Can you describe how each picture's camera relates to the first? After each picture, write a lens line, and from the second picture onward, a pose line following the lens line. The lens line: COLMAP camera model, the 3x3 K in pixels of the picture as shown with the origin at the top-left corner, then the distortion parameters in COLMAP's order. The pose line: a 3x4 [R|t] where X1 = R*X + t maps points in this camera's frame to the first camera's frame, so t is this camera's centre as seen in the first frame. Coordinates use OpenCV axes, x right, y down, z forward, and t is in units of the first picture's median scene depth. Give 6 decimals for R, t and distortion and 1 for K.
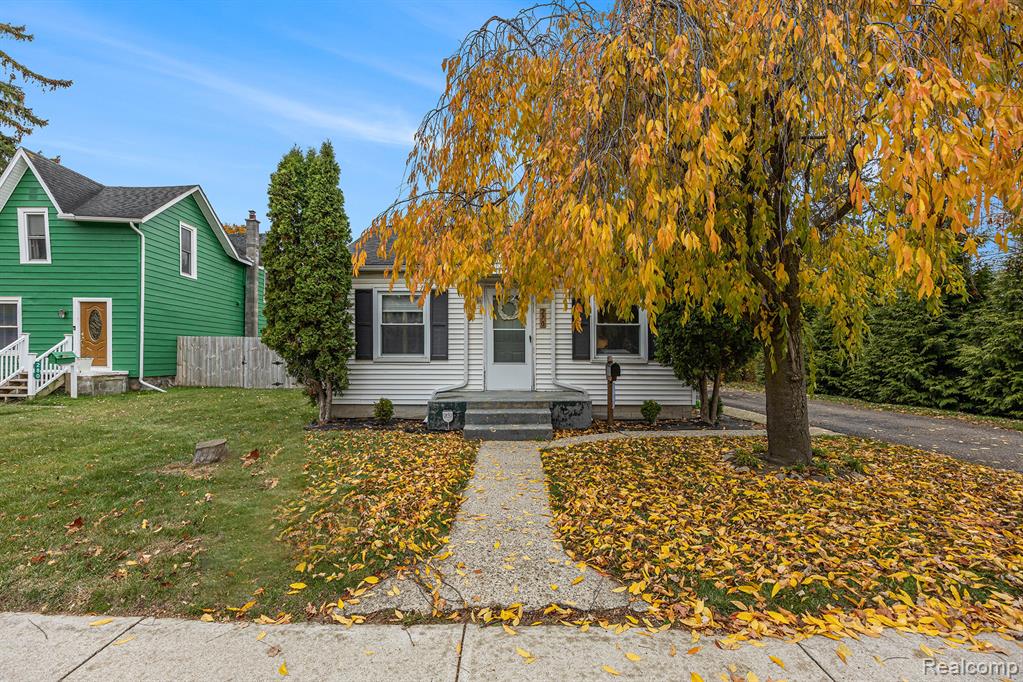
lens RADIAL K [[465.8, 0, 510.1], [0, 465.8, 357.4], [0, 0, 1]] dist [0.002087, 0.000152]
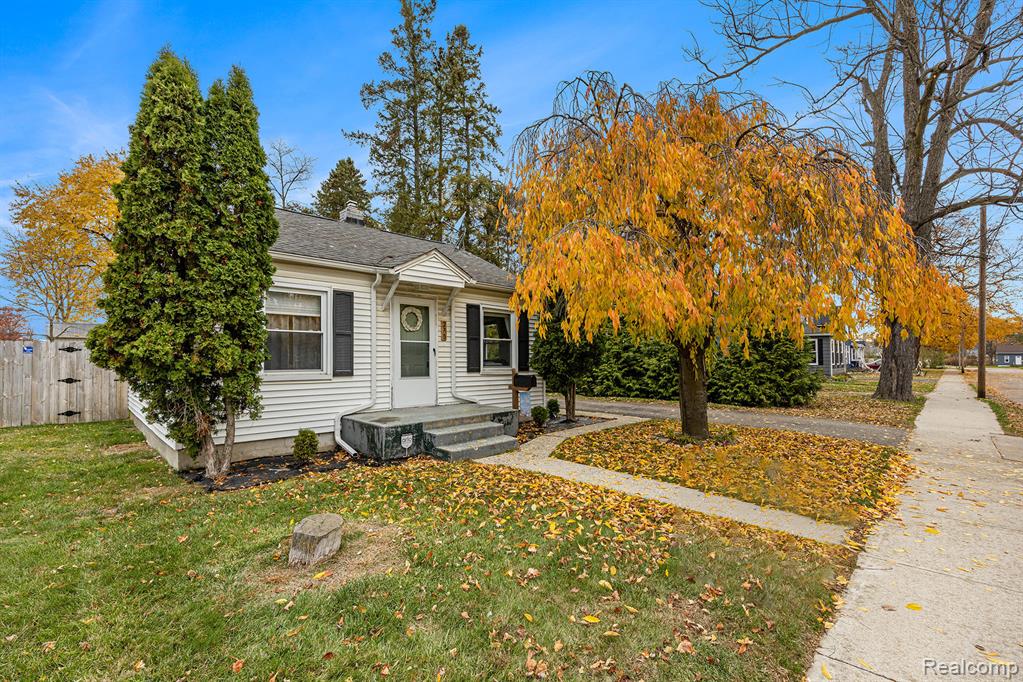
lens RADIAL K [[479.2, 0, 509.6], [0, 479.2, 350.0], [0, 0, 1]] dist [0.000278, 0.000073]
pose [[0.685842, 0.010978, 0.727667, -0.574561], [0.001842, 0.999857, -0.016821, -0.026513], [-0.727748, 0.012877, 0.685724, 0.200973]]
